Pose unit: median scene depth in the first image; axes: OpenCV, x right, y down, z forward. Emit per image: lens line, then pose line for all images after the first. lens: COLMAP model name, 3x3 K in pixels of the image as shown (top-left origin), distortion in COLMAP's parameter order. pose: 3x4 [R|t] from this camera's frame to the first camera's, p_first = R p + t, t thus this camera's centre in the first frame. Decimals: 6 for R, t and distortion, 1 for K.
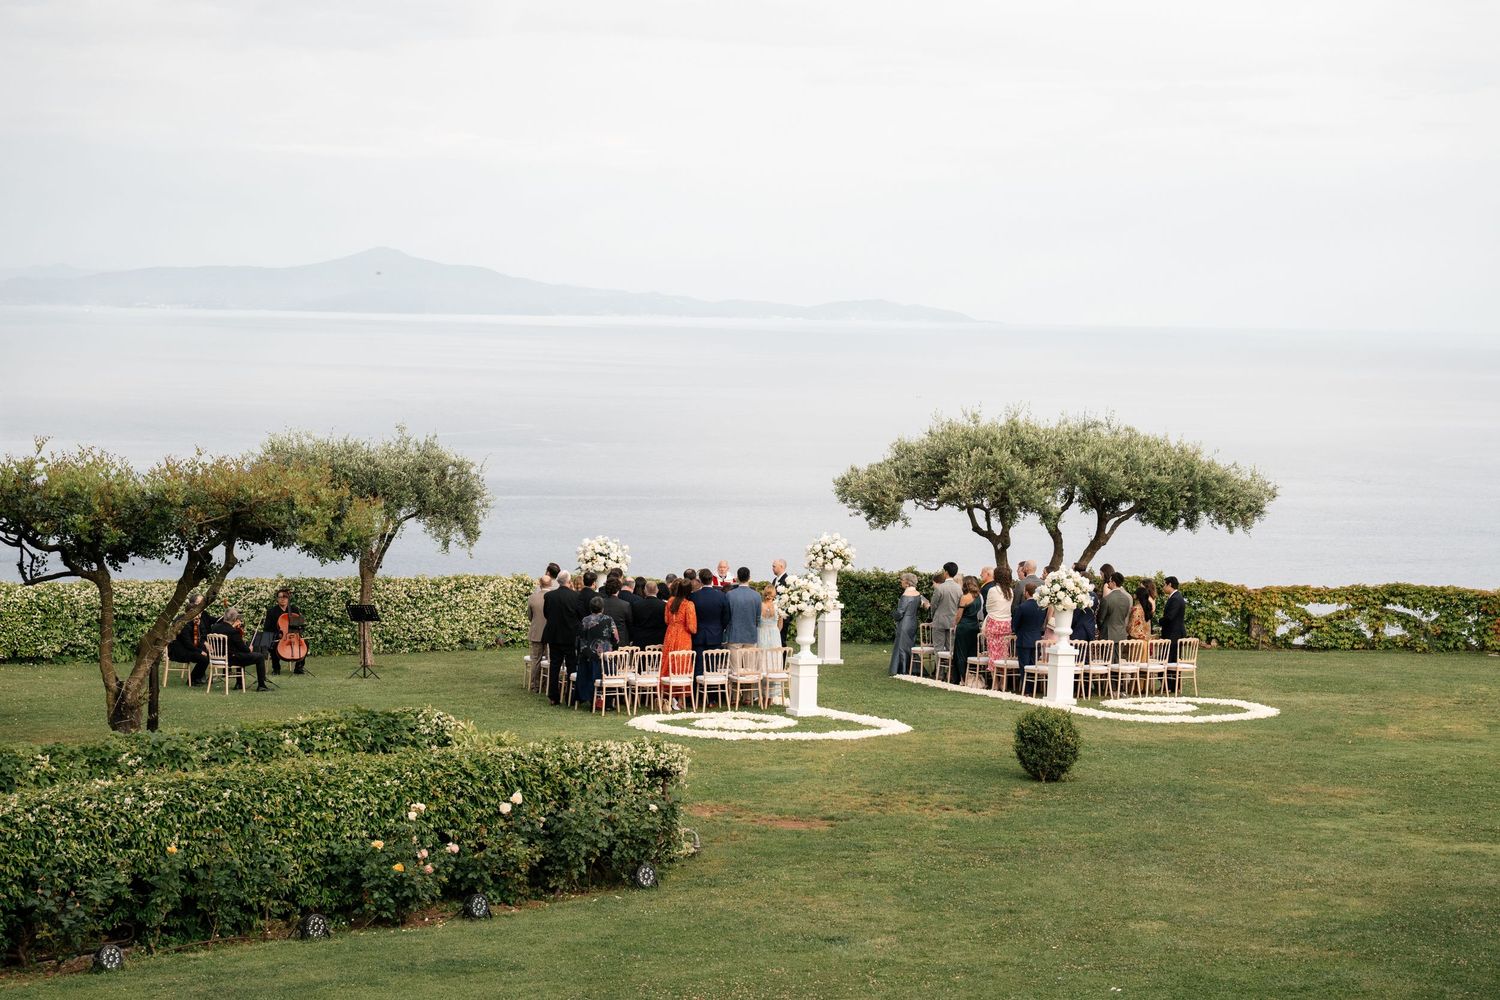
lens RADIAL K [[3014.5, 0, 750.0], [0, 3014.5, 500.0], [0, 0, 1]] dist [-0.012927, -0.003782]
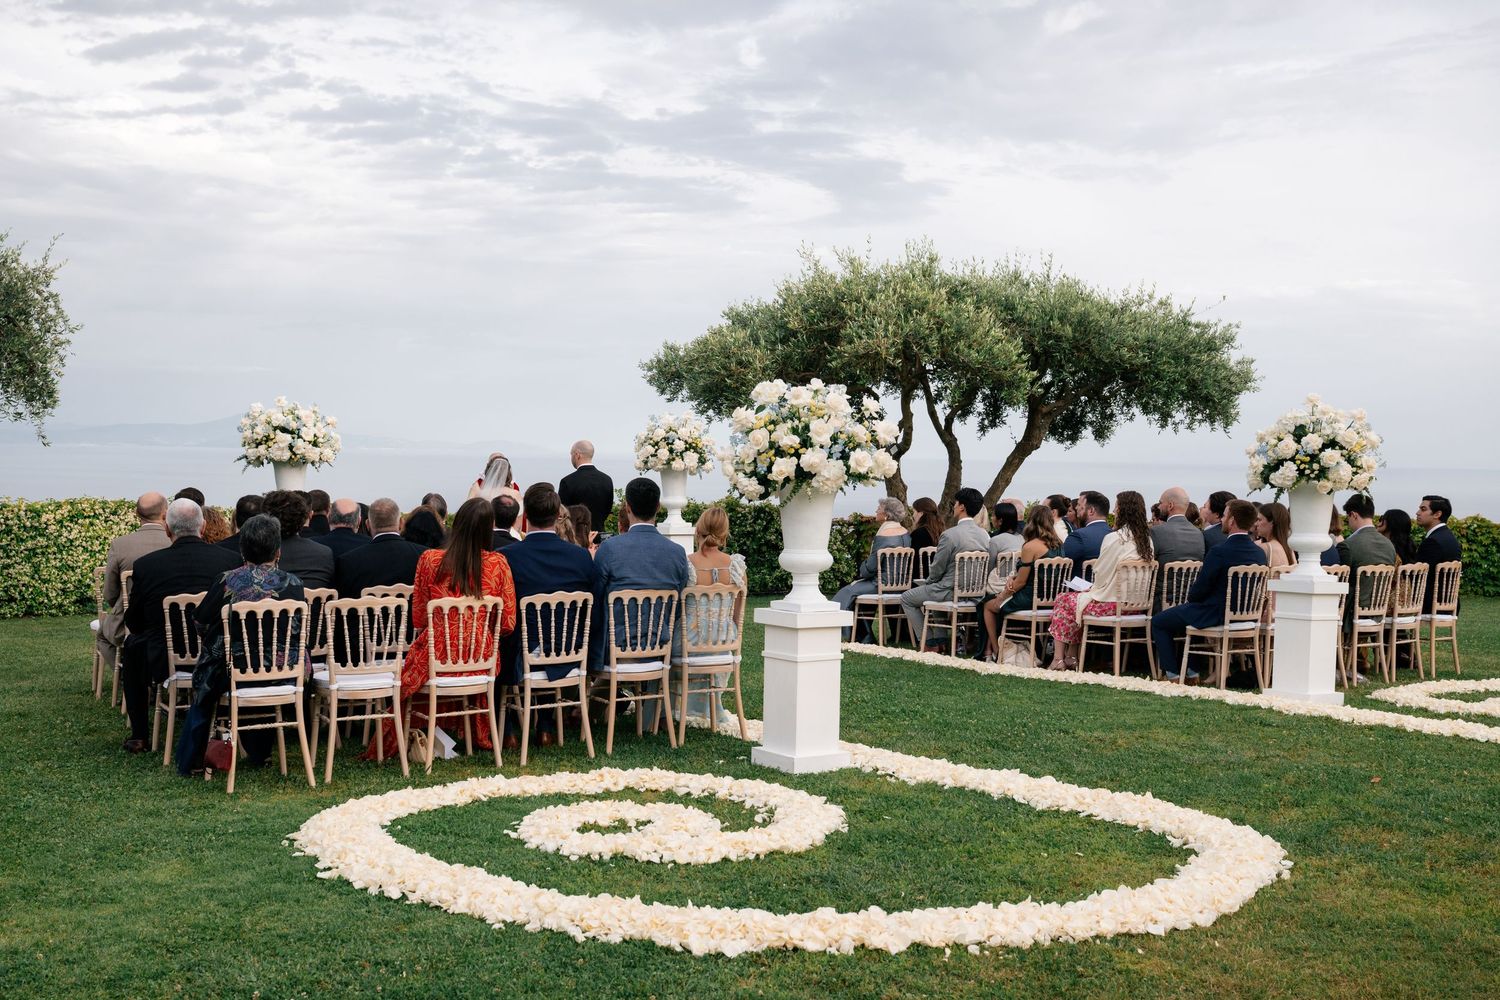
lens RADIAL K [[2031.8, 0, 750.0], [0, 2031.8, 500.0], [0, 0, 1]] dist [-0.053919, -0.041167]
pose [[0.989365, -0.010122, 0.145103, -0.020919], [0.011231, 0.999914, -0.006825, 0.035987], [-0.145021, 0.008382, 0.989393, 0.668884]]
